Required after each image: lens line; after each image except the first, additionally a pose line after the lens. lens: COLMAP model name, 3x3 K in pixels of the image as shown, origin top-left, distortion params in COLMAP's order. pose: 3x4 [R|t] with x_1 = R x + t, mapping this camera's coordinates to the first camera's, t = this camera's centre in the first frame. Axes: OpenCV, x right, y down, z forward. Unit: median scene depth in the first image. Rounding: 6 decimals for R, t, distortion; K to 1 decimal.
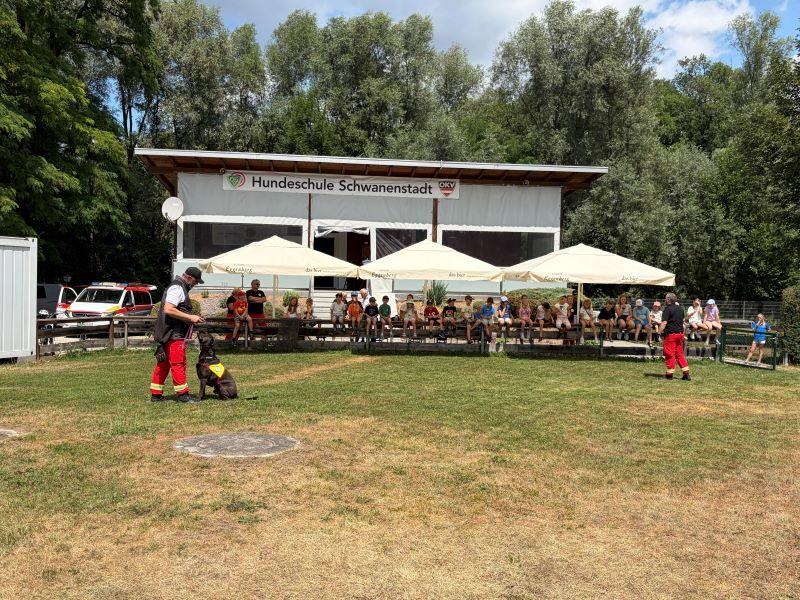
lens RADIAL K [[585.3, 0, 400.0], [0, 585.3, 300.0], [0, 0, 1]] dist [0.060675, -0.094353]
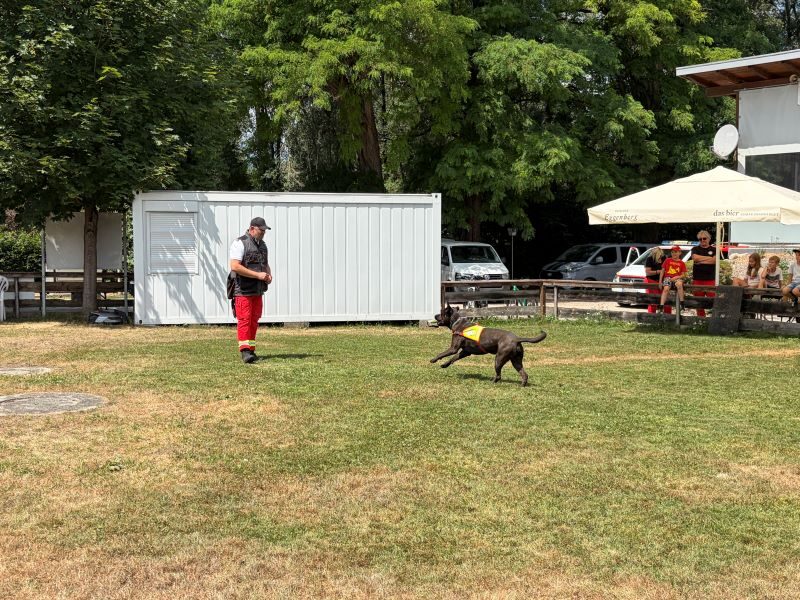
lens RADIAL K [[762.6, 0, 400.0], [0, 762.6, 300.0], [0, 0, 1]] dist [-0.000504, 0.001279]
pose [[0.699400, 0.034929, -0.713876, 0.184681], [0.000470, 0.998782, 0.049329, 0.003401], [0.714730, -0.034837, 0.698532, 0.099243]]
